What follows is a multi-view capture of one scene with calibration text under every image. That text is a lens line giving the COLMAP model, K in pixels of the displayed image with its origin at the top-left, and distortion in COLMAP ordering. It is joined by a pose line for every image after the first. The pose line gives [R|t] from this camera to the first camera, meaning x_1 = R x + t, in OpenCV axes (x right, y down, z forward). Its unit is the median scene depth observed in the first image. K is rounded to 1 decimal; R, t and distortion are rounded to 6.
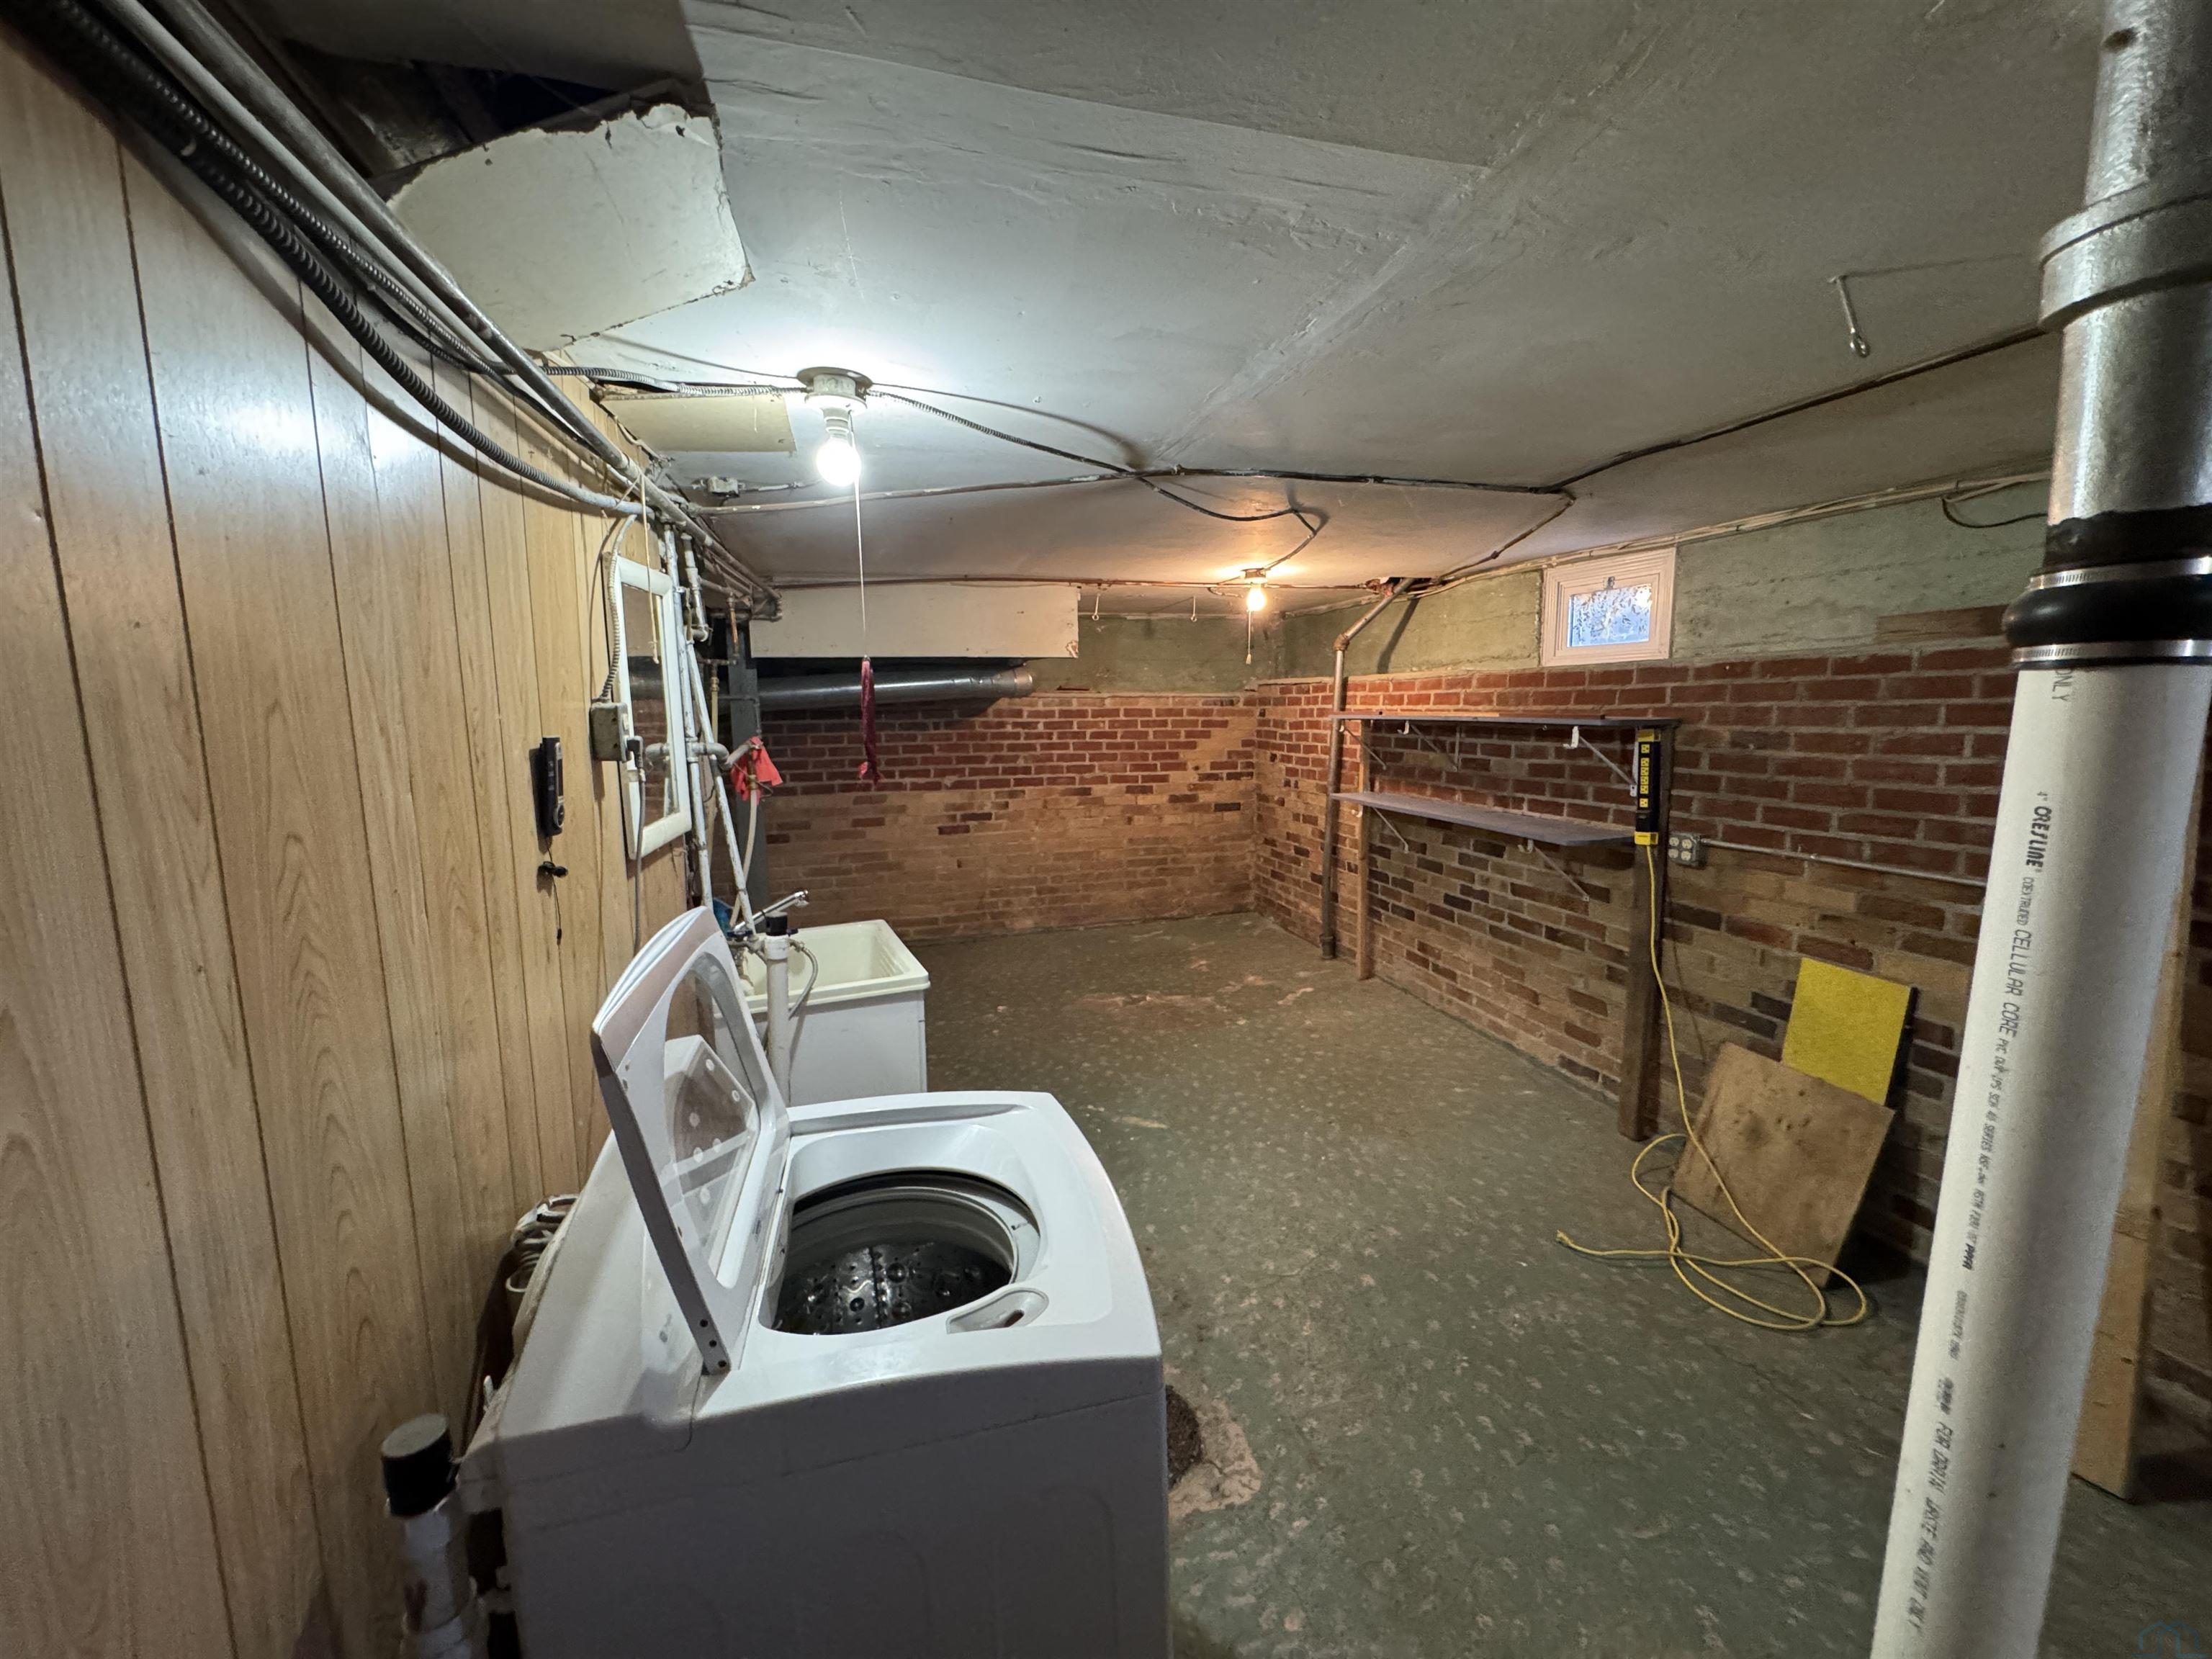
lens RADIAL K [[880.8, 0, 1110.1], [0, 880.8, 831.4], [0, 0, 1]] dist [-0.001114, 0.000334]
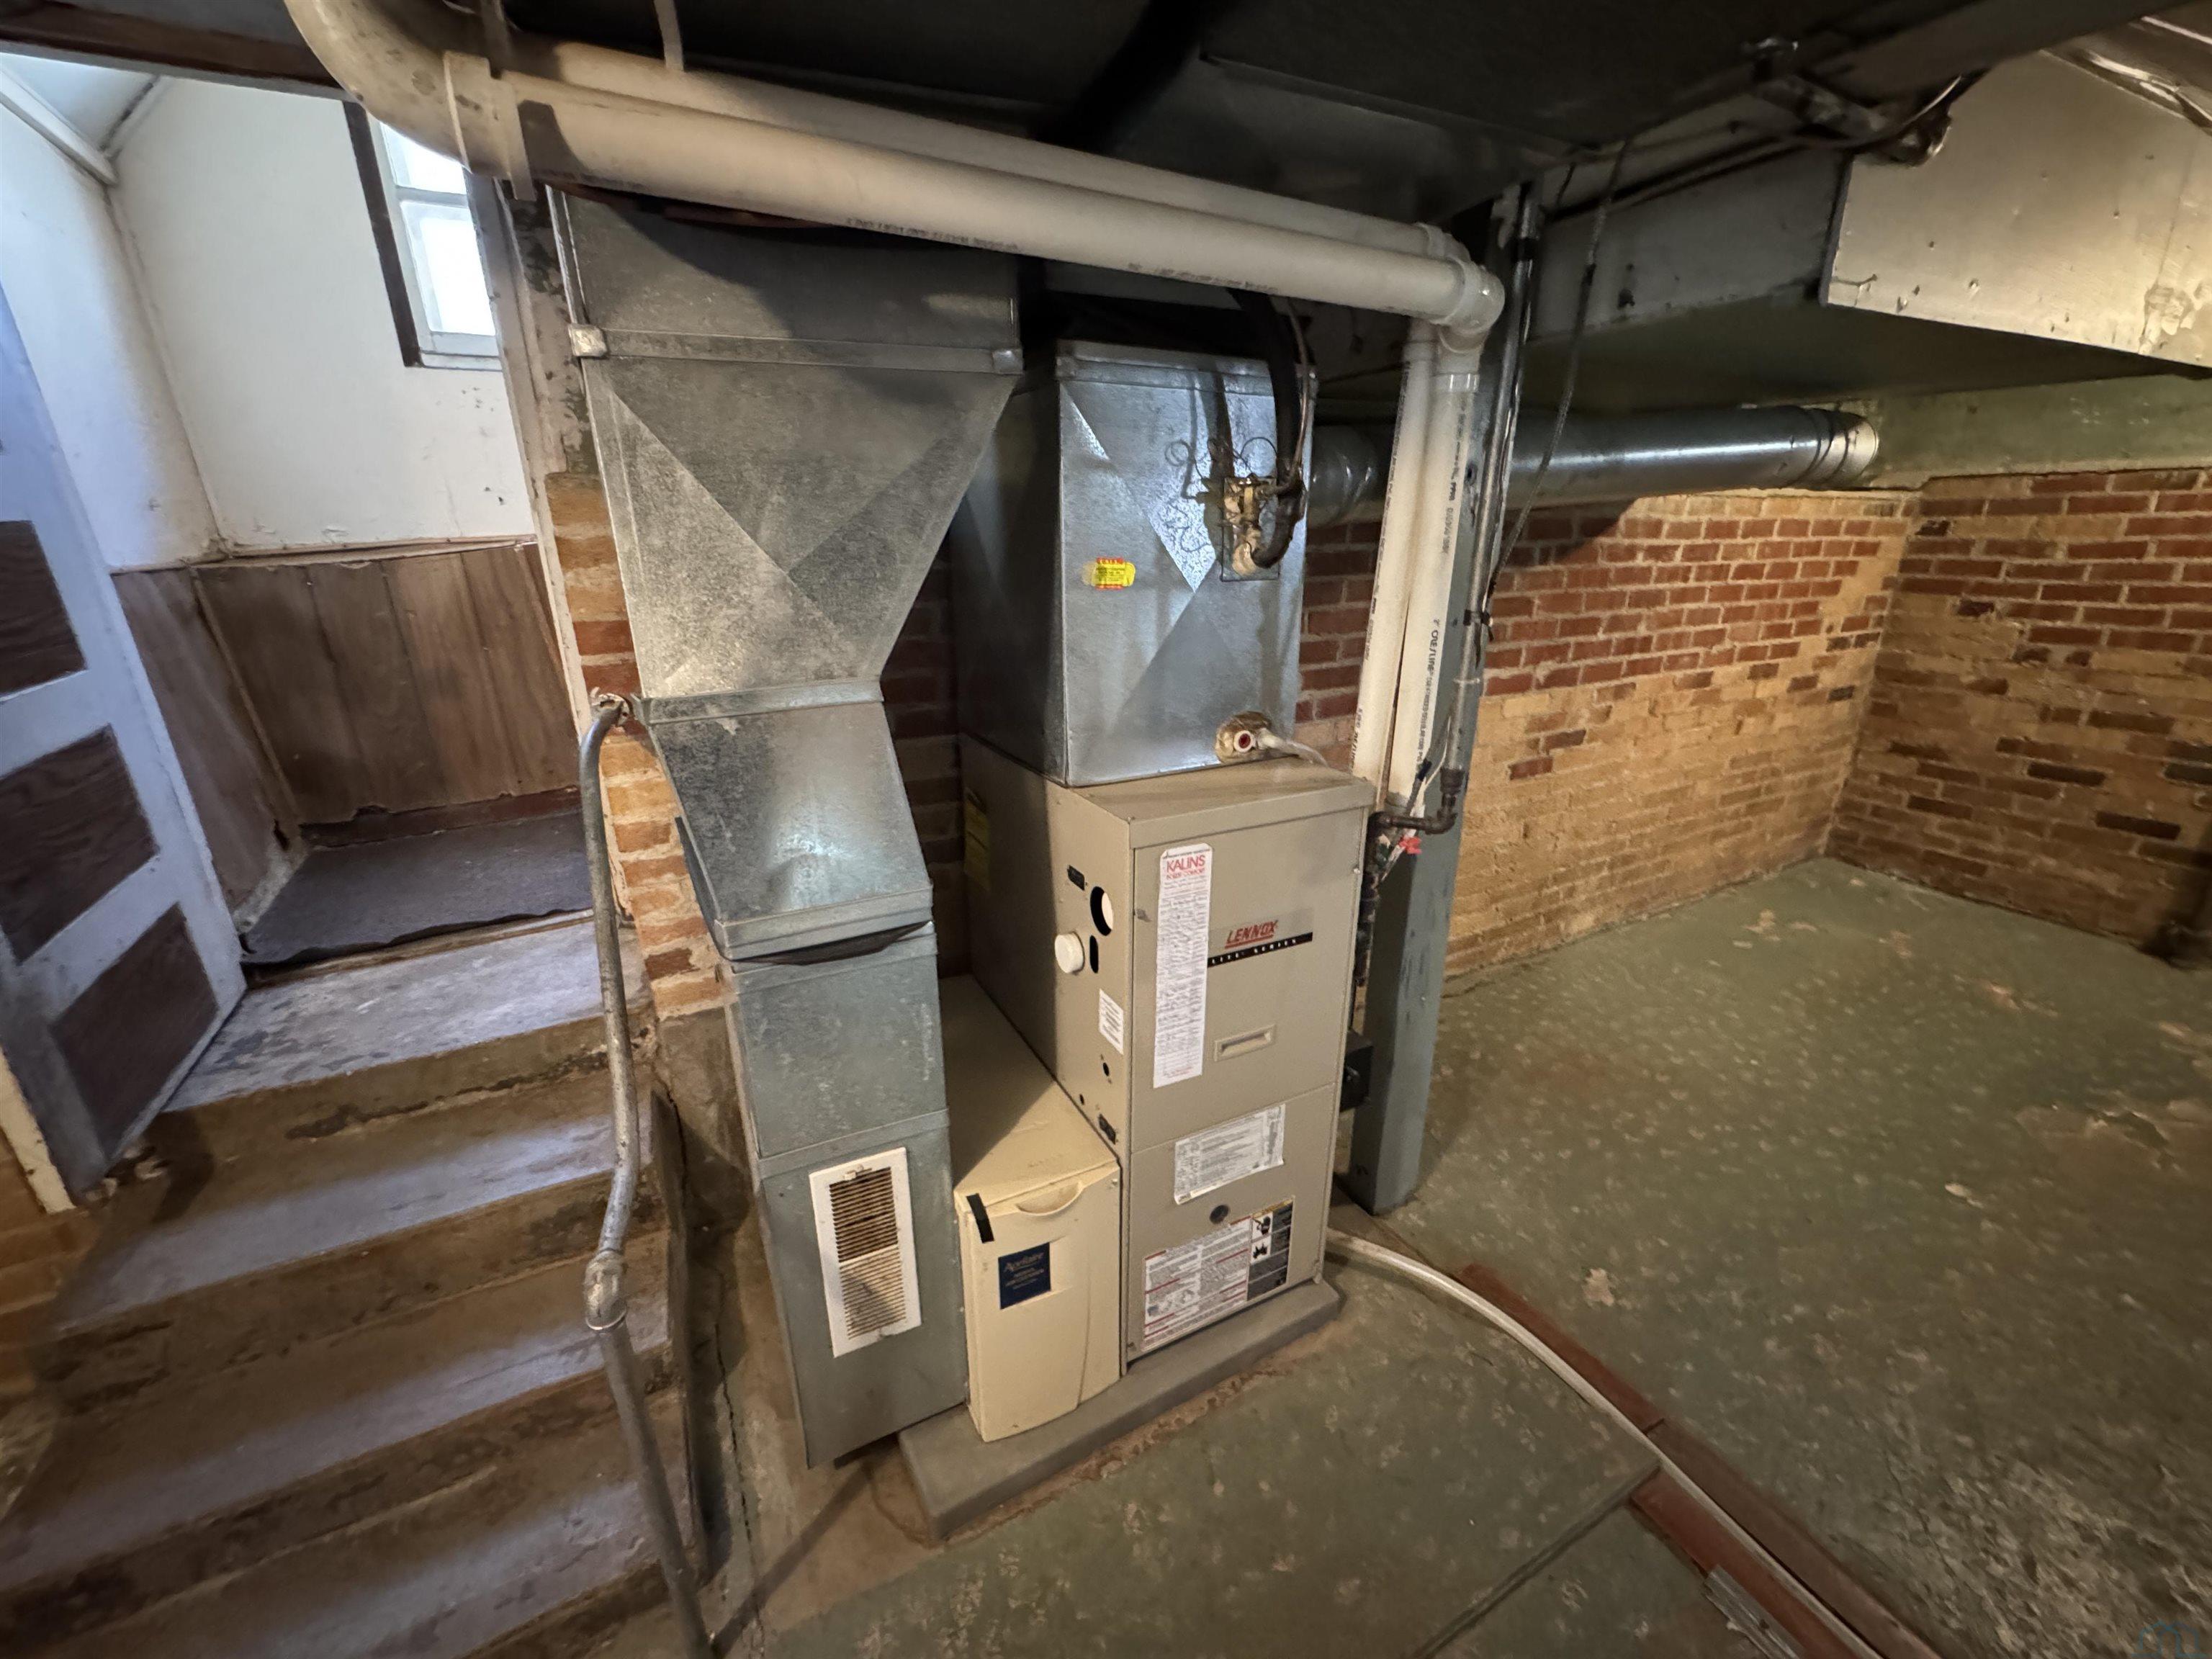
lens RADIAL K [[880.8, 0, 1100.6], [0, 880.8, 825.0], [0, 0, 1]] dist [-0.001114, 0.000334]
pose [[0.979437, -0.064833, 0.191047, -0.513719], [0.029376, 0.982696, 0.182883, -0.068853], [-0.199598, -0.173510, 0.964394, 0.548539]]
